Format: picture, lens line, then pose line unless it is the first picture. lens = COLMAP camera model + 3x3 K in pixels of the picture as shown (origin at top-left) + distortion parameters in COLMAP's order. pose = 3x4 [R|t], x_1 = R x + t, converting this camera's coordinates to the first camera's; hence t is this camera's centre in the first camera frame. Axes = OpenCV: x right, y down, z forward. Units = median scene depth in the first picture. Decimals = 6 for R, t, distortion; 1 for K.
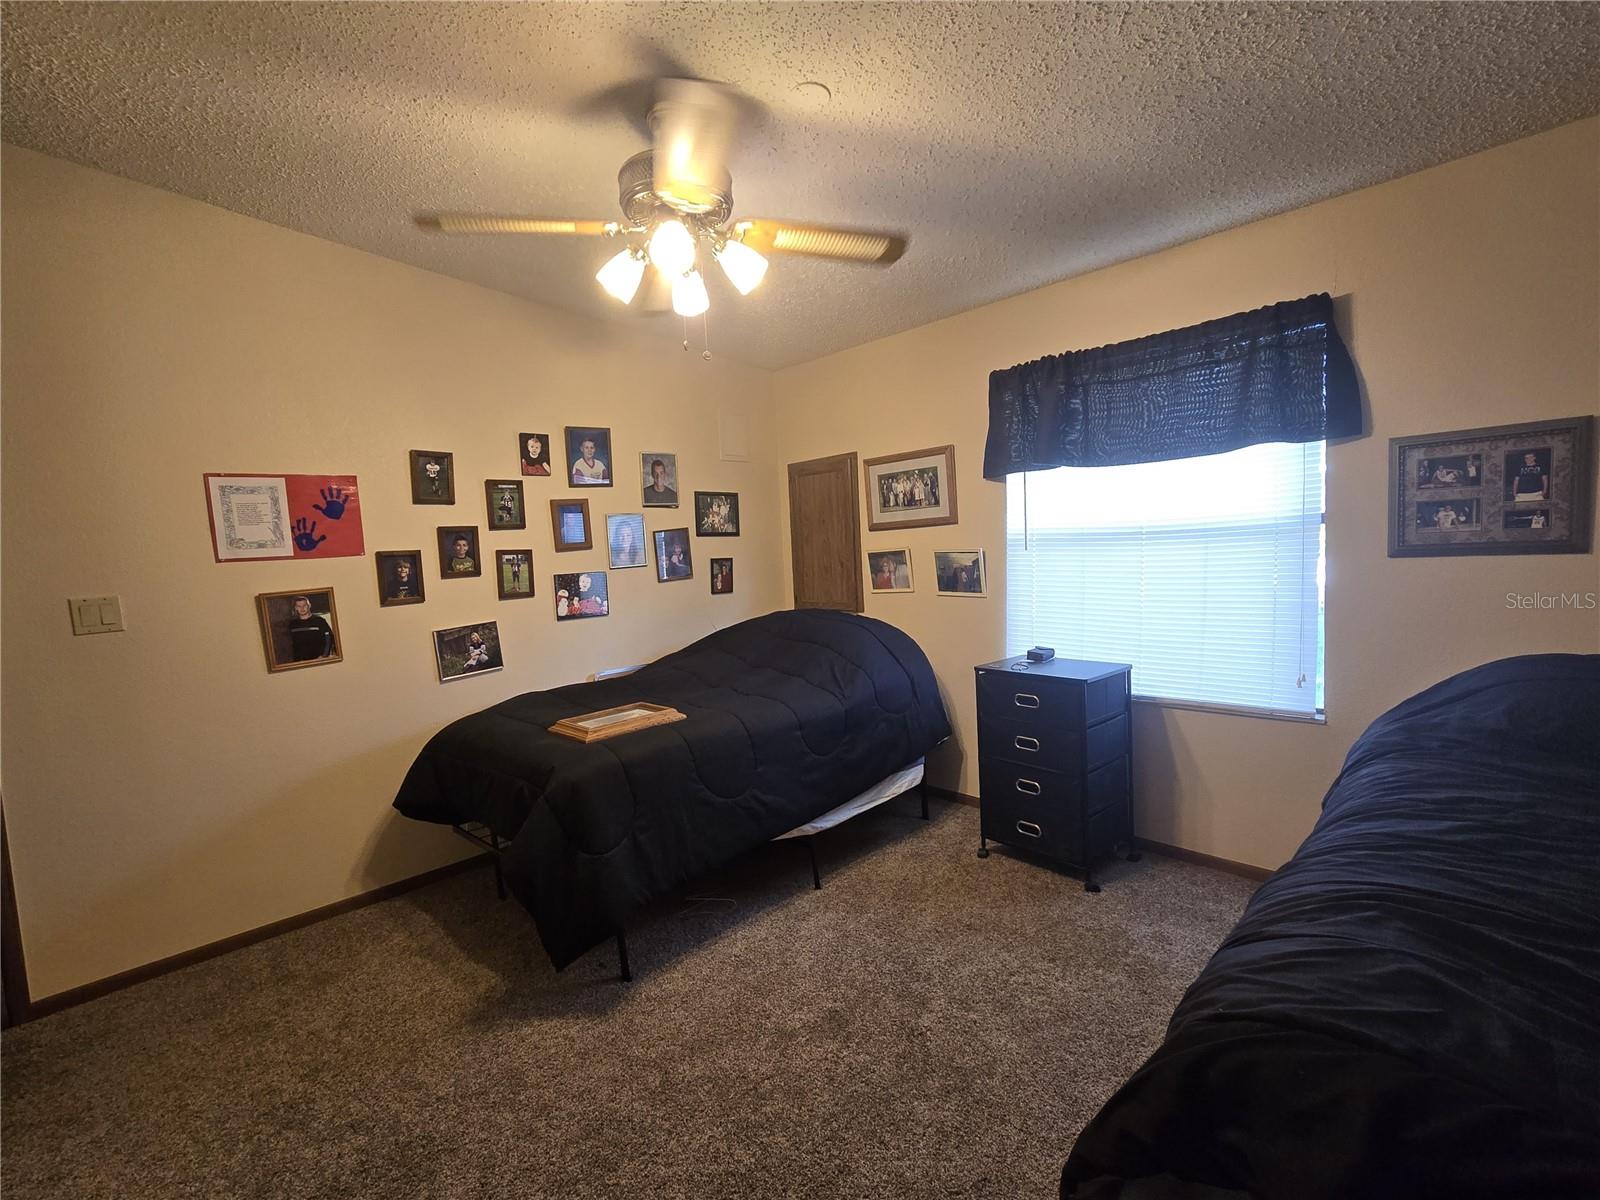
lens RADIAL K [[738.1, 0, 791.7], [0, 738.1, 596.3], [0, 0, 1]] dist [-0.000937, 0.006445]
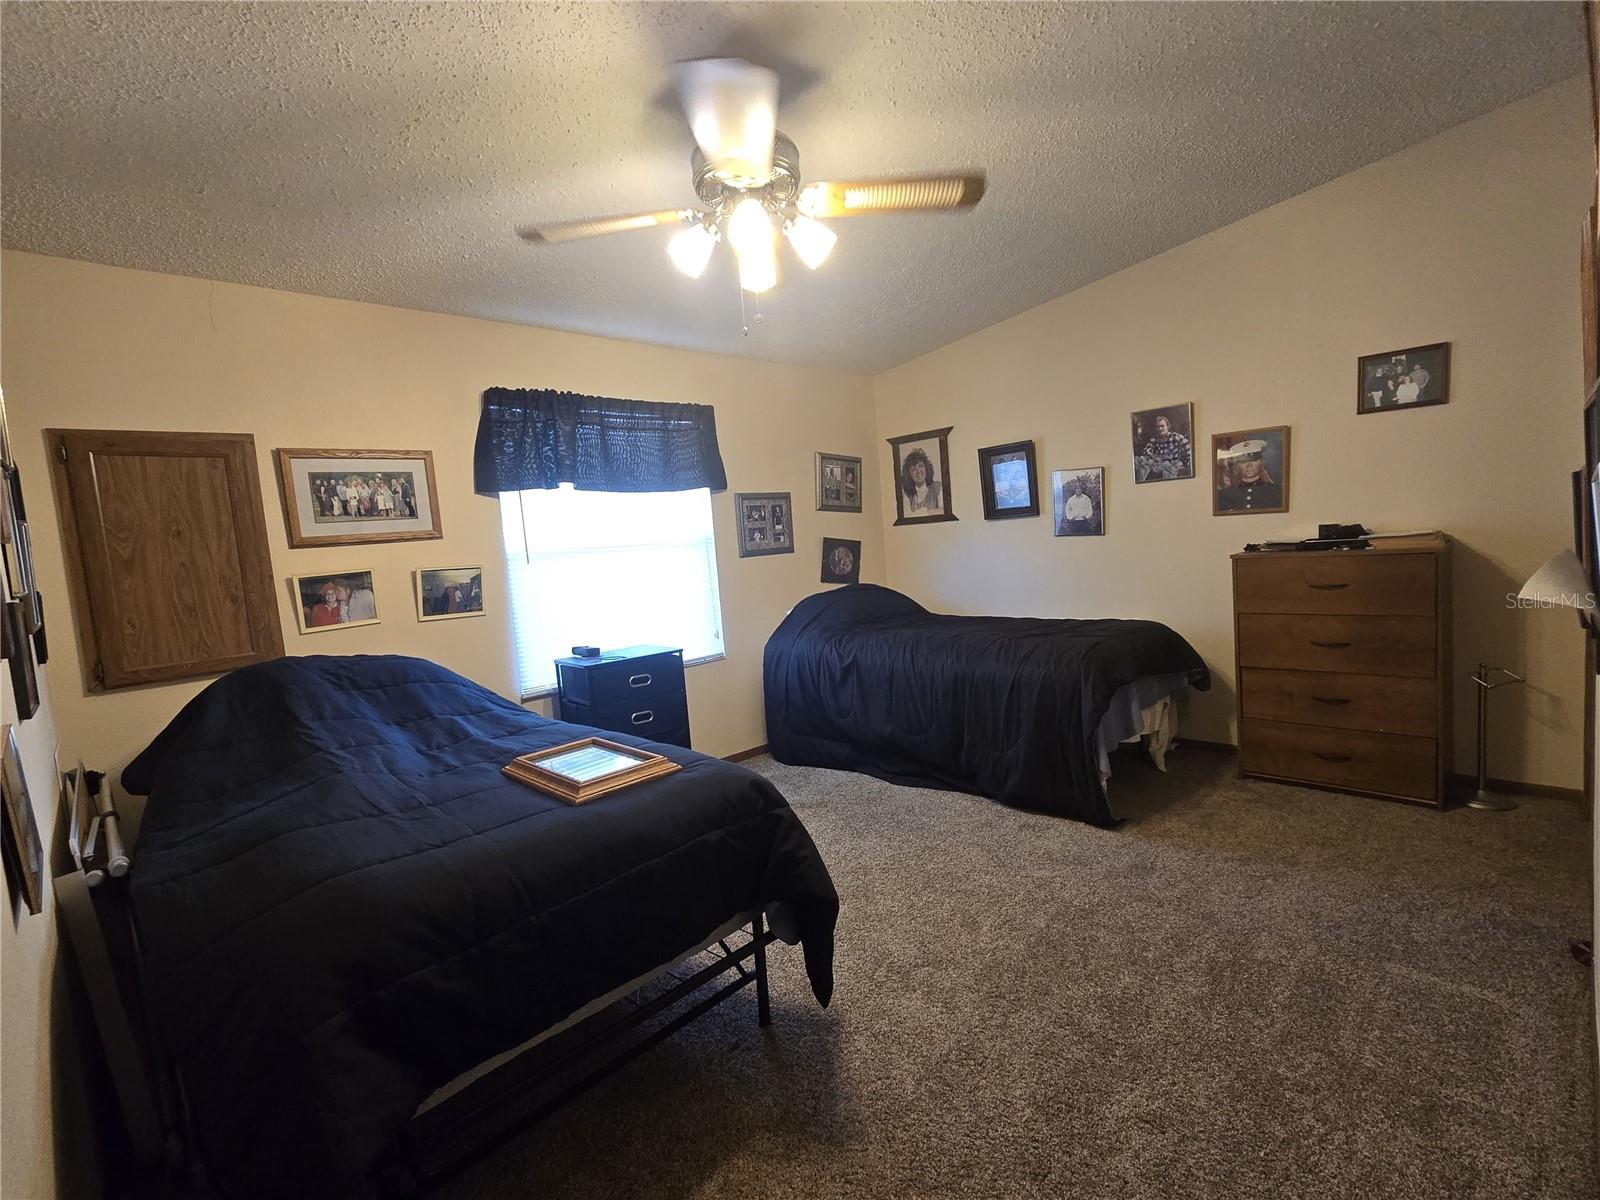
lens RADIAL K [[738.1, 0, 793.7], [0, 738.1, 600.4], [0, 0, 1]] dist [-0.000937, 0.006445]
pose [[0.022499, -0.050430, 0.998474, -1.294941], [0.124511, 0.991092, 0.047251, -0.023879], [-0.991963, 0.123258, 0.028577, 1.069047]]
